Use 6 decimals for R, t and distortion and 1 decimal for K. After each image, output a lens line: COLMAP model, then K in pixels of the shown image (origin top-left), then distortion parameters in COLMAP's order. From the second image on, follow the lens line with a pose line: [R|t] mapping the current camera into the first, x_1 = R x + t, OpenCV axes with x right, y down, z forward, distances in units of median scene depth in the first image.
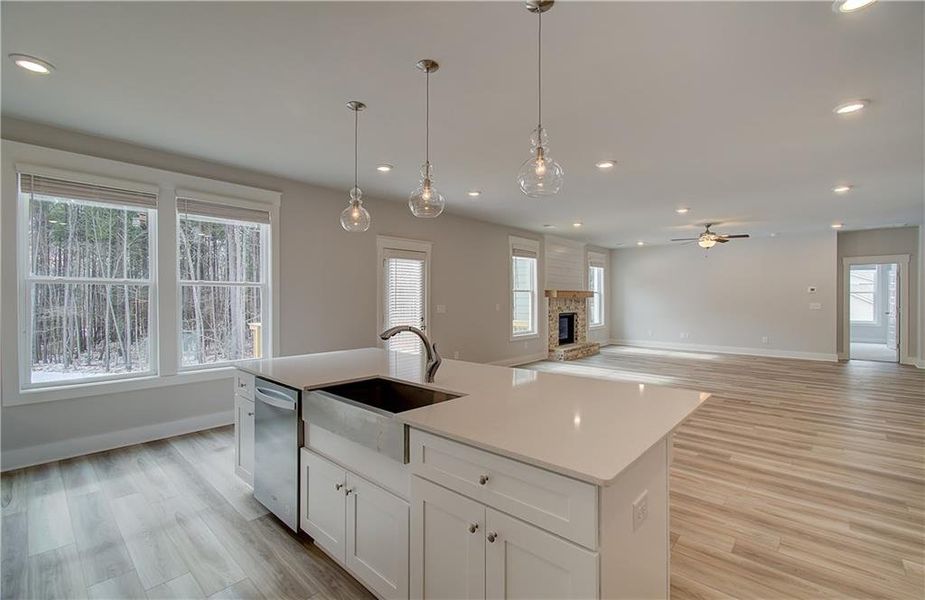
lens RADIAL K [[411.8, 0, 466.1], [0, 411.8, 300.2], [0, 0, 1]] dist [0.001163, 0.000730]
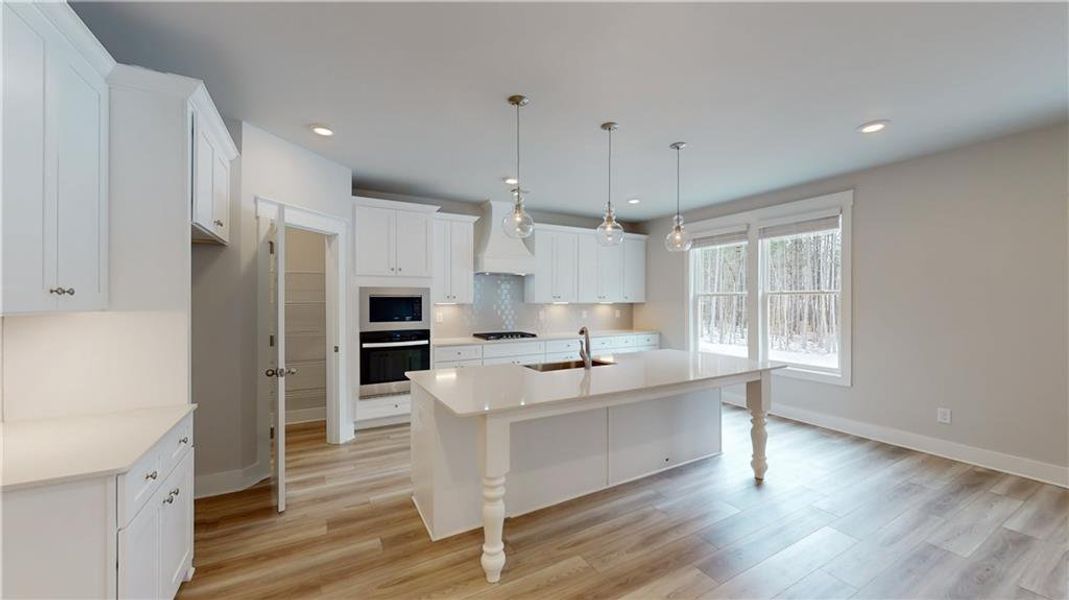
lens RADIAL K [[386.3, 0, 538.3], [0, 386.3, 302.2], [0, 0, 1]] dist [0.000569, 0.000003]
pose [[-0.309422, 0.000534, -0.950925, 0.805586], [-0.003796, 0.999991, 0.001796, -0.017751], [0.950917, 0.004165, -0.309418, 0.852315]]
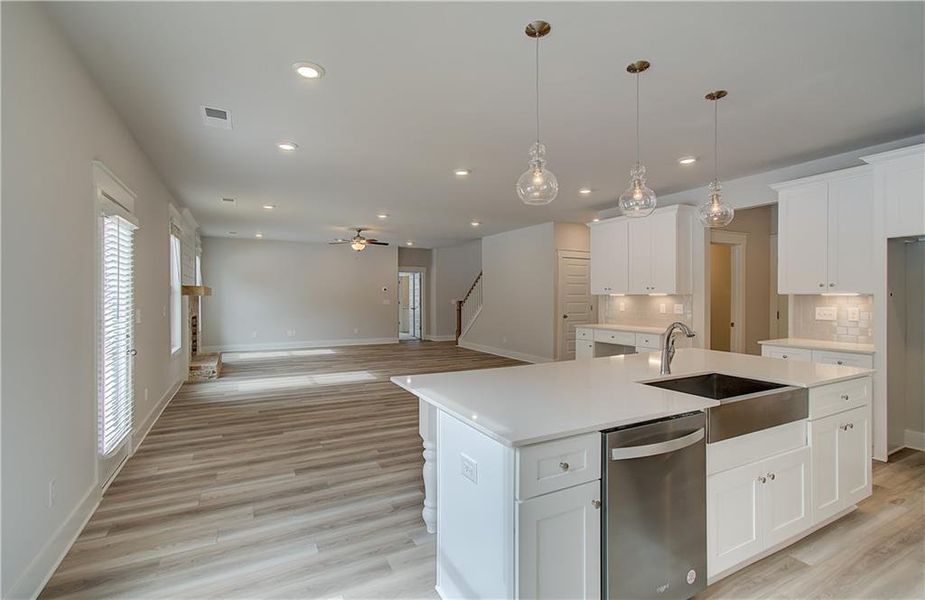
lens RADIAL K [[429.5, 0, 462.5], [0, 429.5, 300.0], [0, 0, 1]] dist [0.001079, 0.000233]
pose [[0.356215, -0.008270, 0.934367, -0.892722], [0.006593, 0.999958, 0.006337, -0.000886], [-0.934381, 0.003903, 0.356255, 0.759602]]
